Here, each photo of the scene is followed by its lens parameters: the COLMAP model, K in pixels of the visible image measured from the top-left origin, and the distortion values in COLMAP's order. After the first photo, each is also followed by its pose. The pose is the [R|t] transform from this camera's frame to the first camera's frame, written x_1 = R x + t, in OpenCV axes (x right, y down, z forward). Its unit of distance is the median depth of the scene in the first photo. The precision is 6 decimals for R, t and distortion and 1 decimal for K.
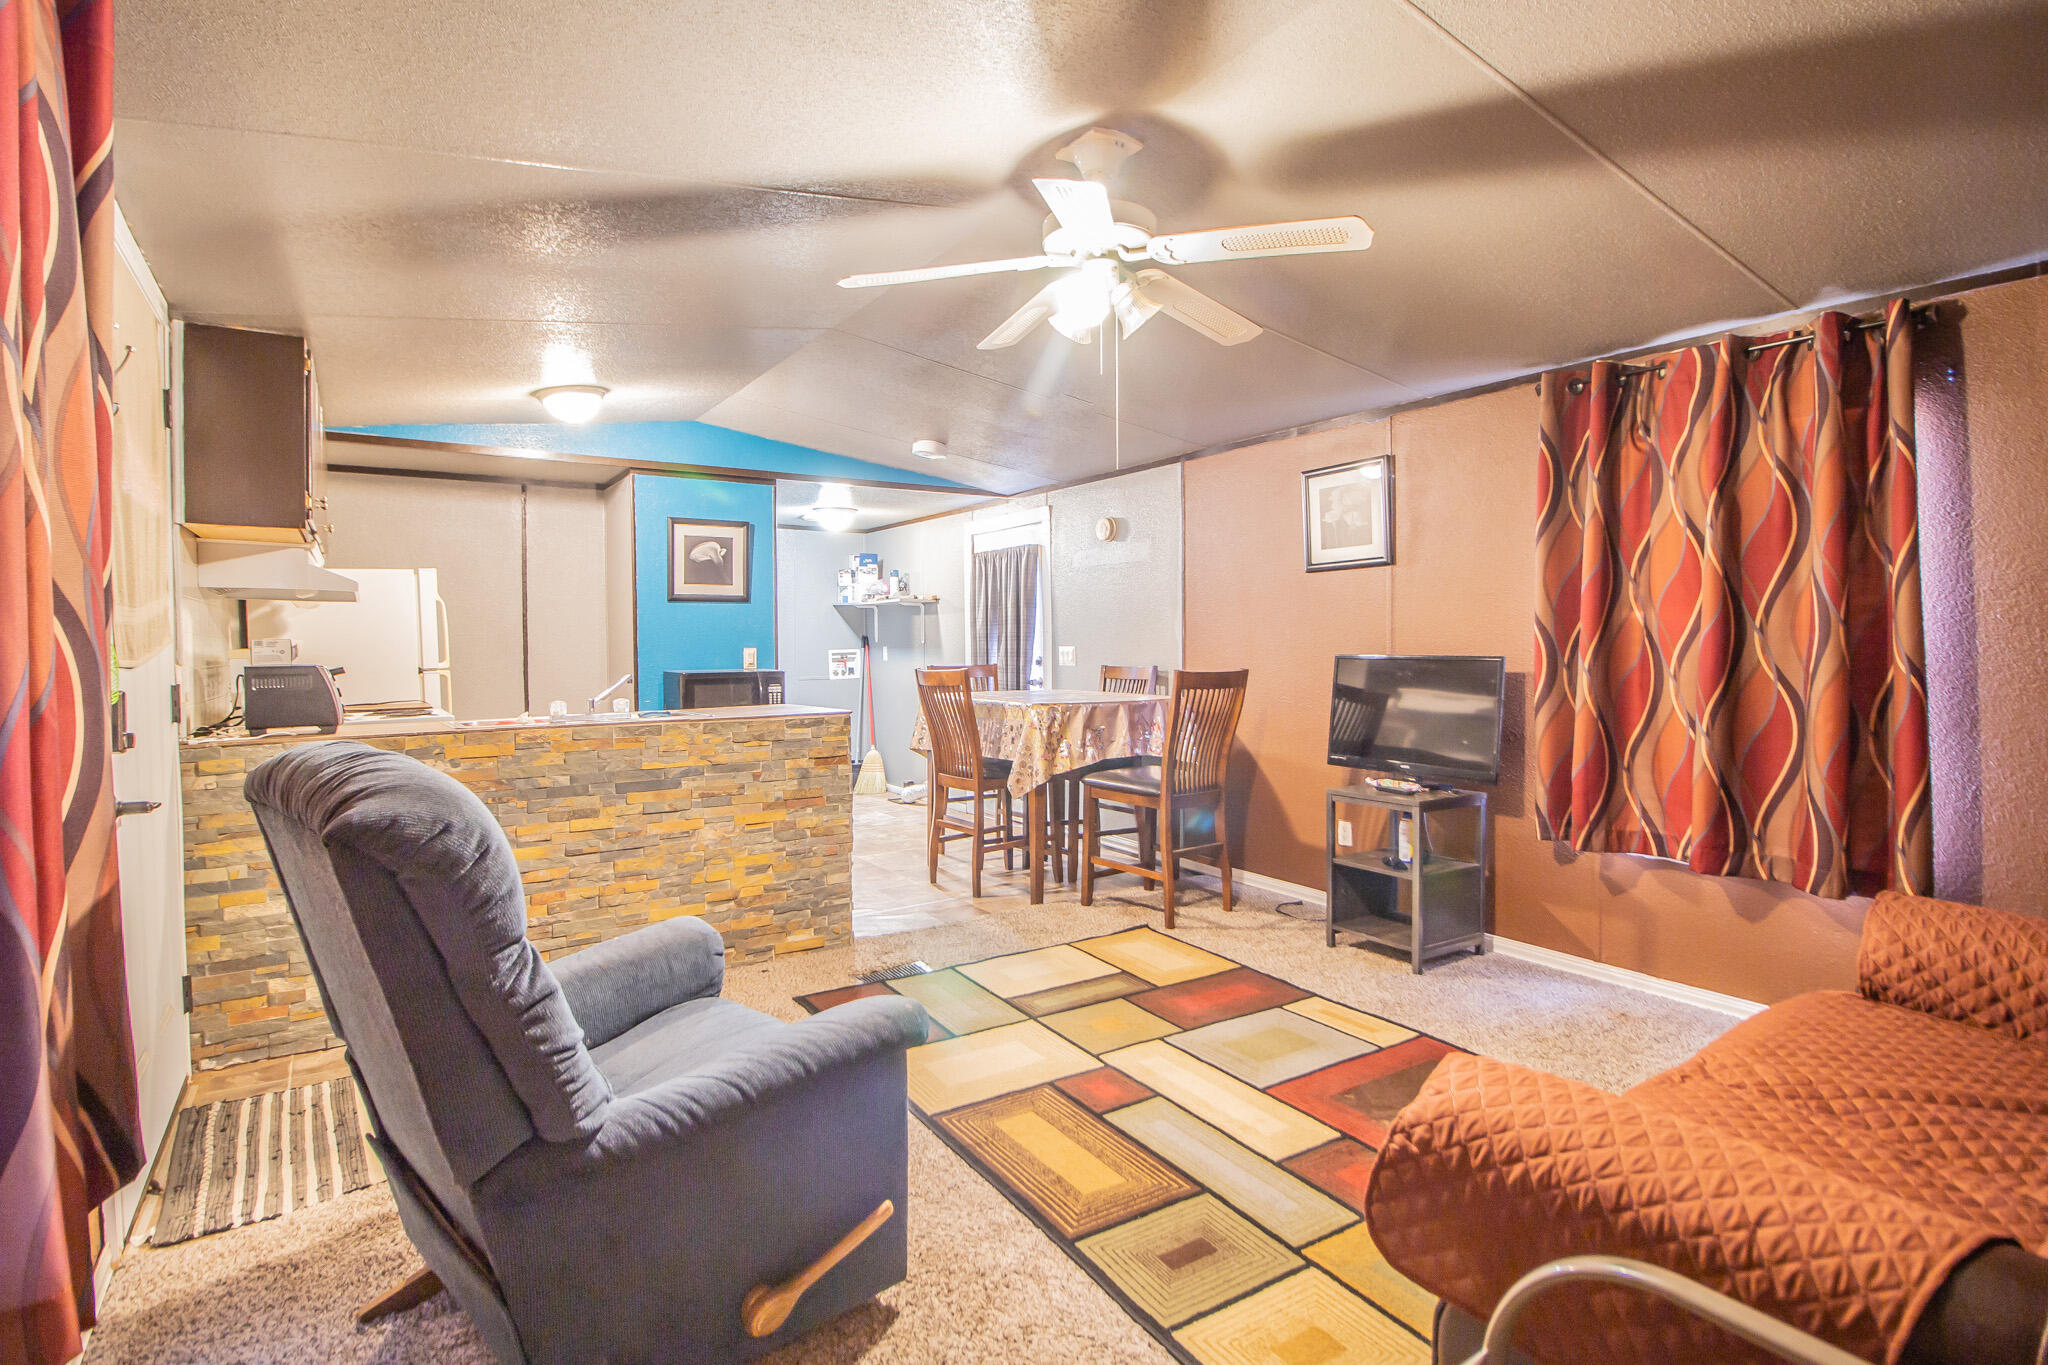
lens RADIAL K [[994.1, 0, 1022.9], [0, 994.1, 671.2], [0, 0, 1]] dist [-0.001755, -0.000357]
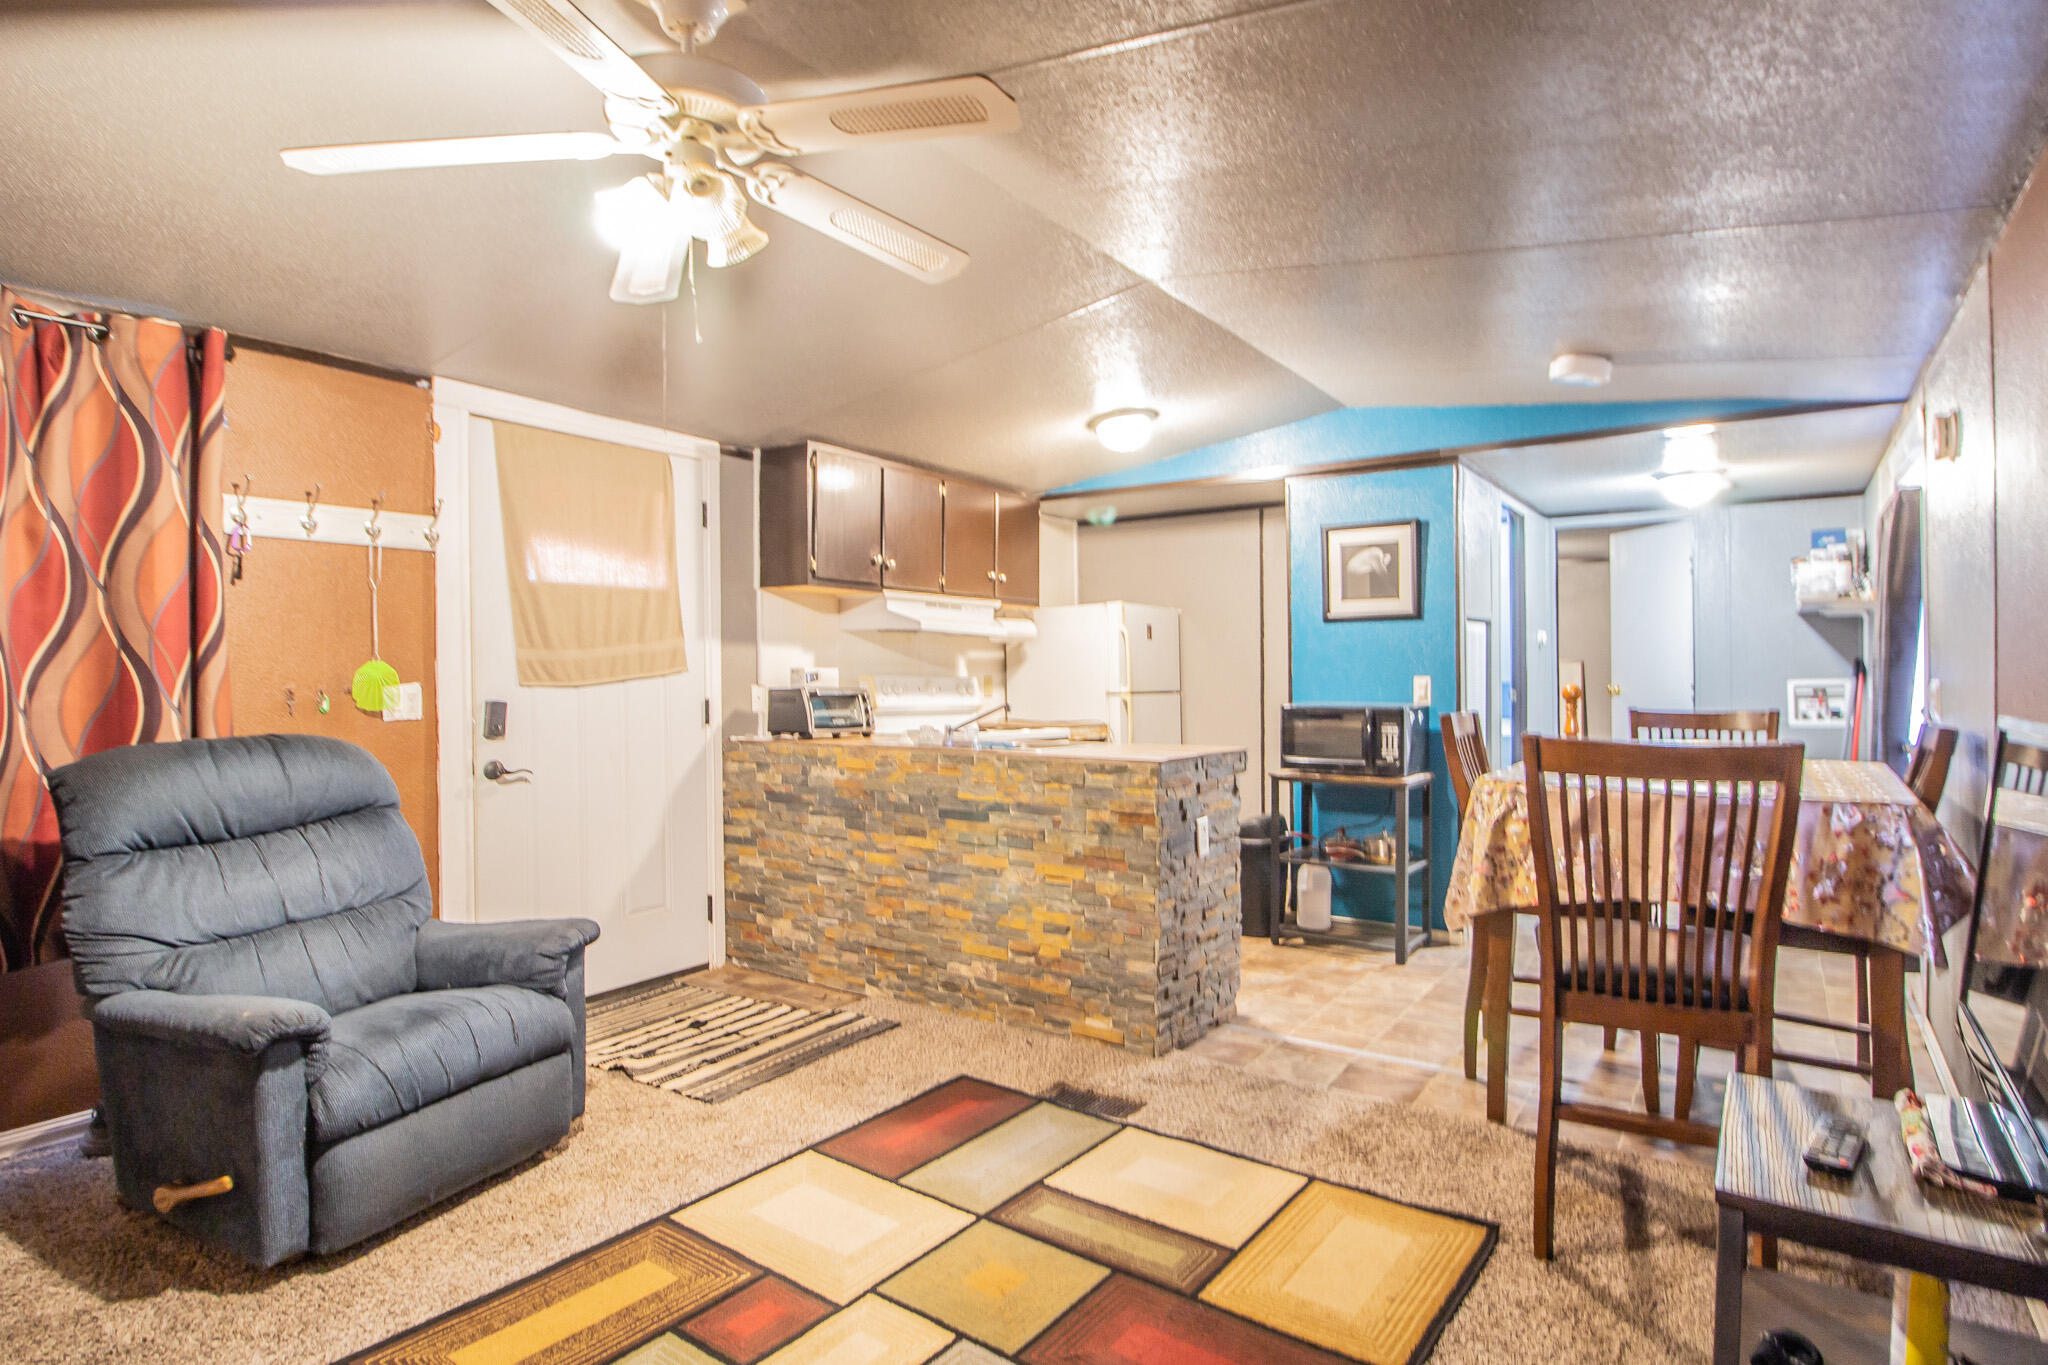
lens RADIAL K [[1038.1, 0, 1024.0], [0, 1038.1, 682.5], [0, 0, 1]] dist [-0.000677, -0.000317]
pose [[0.383726, 0.014791, -0.923329, 0.574777], [-0.026628, 0.999633, 0.004947, -0.023250], [0.923063, 0.022688, 0.383979, 0.621237]]
